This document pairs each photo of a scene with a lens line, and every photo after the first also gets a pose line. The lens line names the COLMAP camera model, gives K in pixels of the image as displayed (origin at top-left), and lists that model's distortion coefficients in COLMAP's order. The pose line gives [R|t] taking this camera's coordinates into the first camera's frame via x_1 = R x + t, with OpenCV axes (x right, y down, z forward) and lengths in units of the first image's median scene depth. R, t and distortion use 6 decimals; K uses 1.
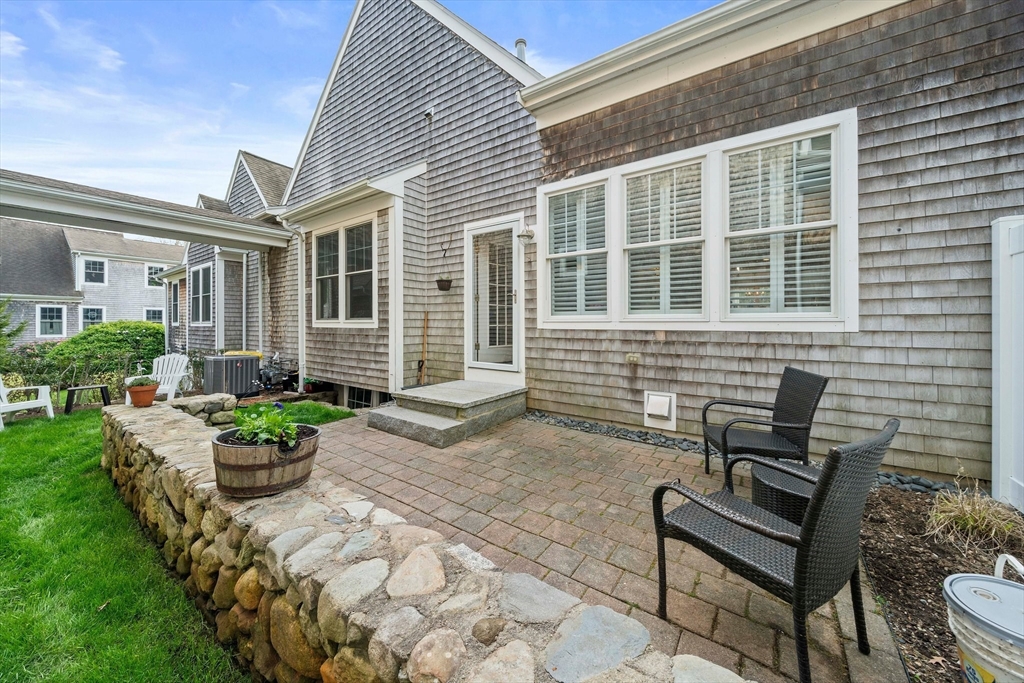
lens RADIAL K [[361.7, 0, 511.6], [0, 361.7, 323.7], [0, 0, 1]] dist [-0.004497, 0.000092]
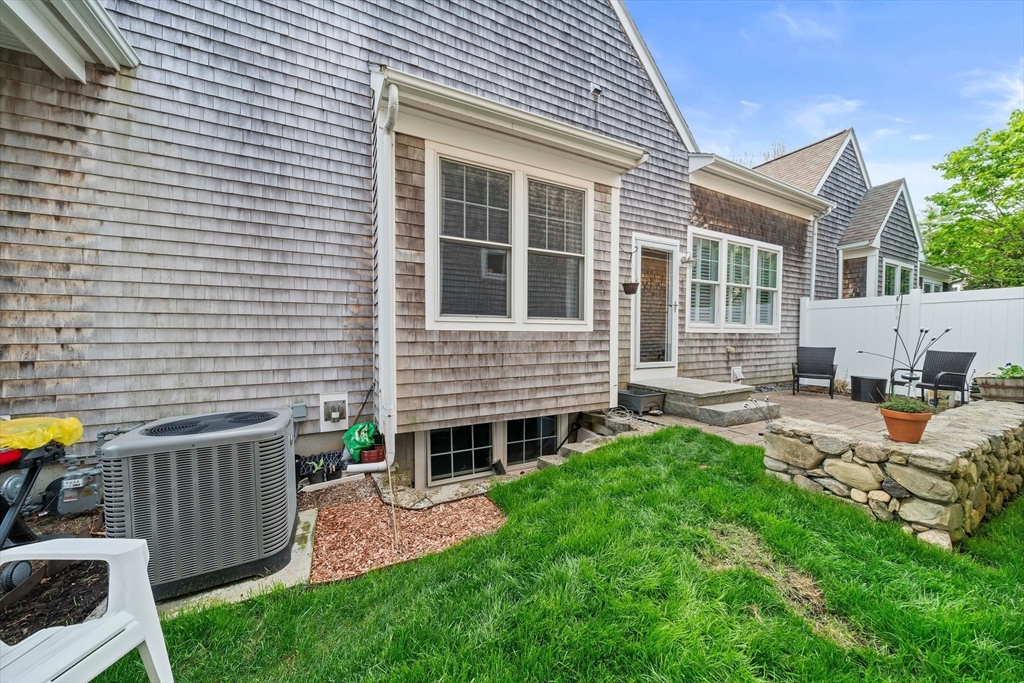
lens RADIAL K [[352.4, 0, 514.0], [0, 352.4, 347.1], [0, 0, 1]] dist [-0.006373, -0.000053]
pose [[0.459031, -0.028519, 0.887962, -1.309955], [0.000187, 0.999488, 0.032004, 0.024790], [-0.888420, -0.014524, 0.458801, 0.919714]]
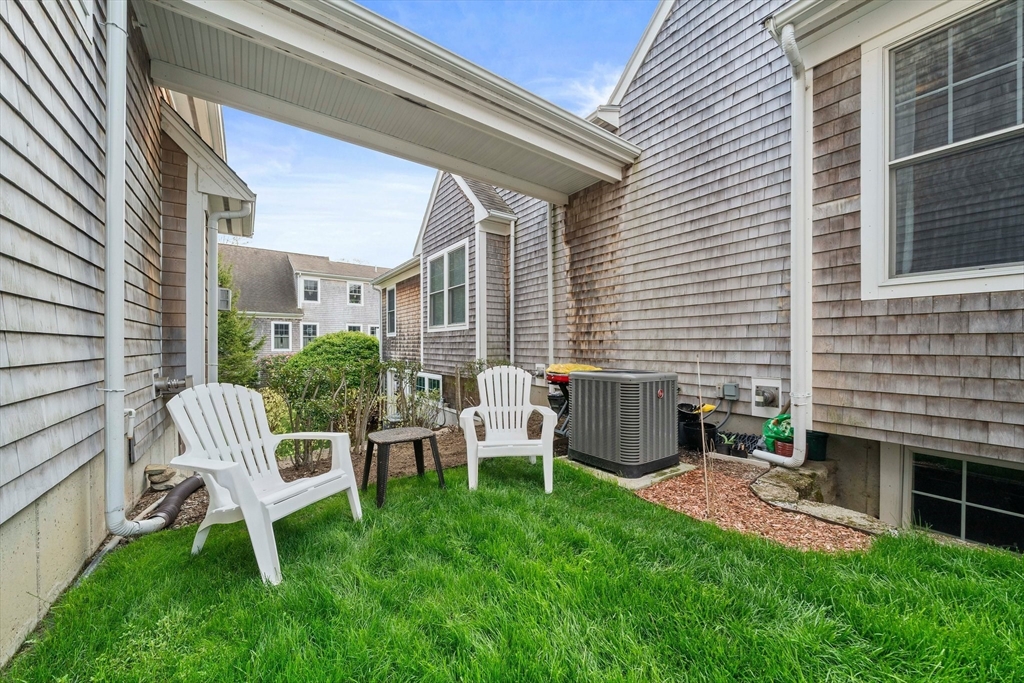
lens RADIAL K [[362.6, 0, 514.0], [0, 362.6, 347.2], [0, 0, 1]] dist [-0.006586, -0.000069]
pose [[0.948754, 0.000891, -0.316015, -1.082286], [0.001576, 0.999970, 0.007552, 0.076715], [0.316012, -0.007663, 0.948724, 0.737600]]
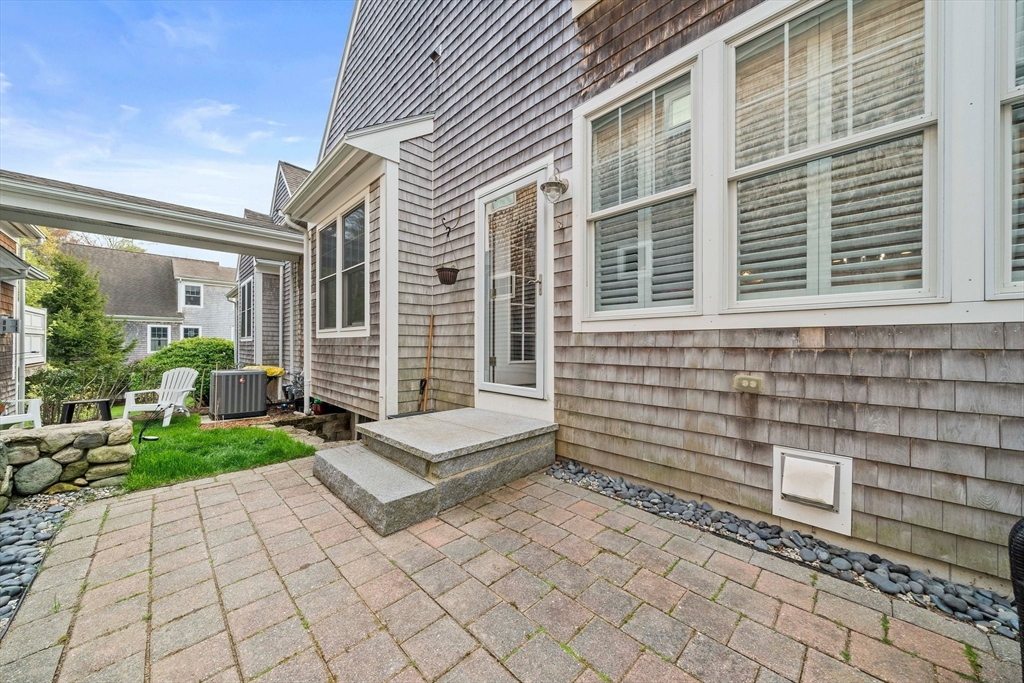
lens RADIAL K [[352.4, 0, 514.0], [0, 352.4, 347.1], [0, 0, 1]] dist [-0.006373, -0.000053]
pose [[0.986435, 0.004501, -0.164090, 0.067520], [-0.003743, 0.999981, 0.004930, 0.034543], [0.164109, -0.004249, 0.986433, 0.355028]]
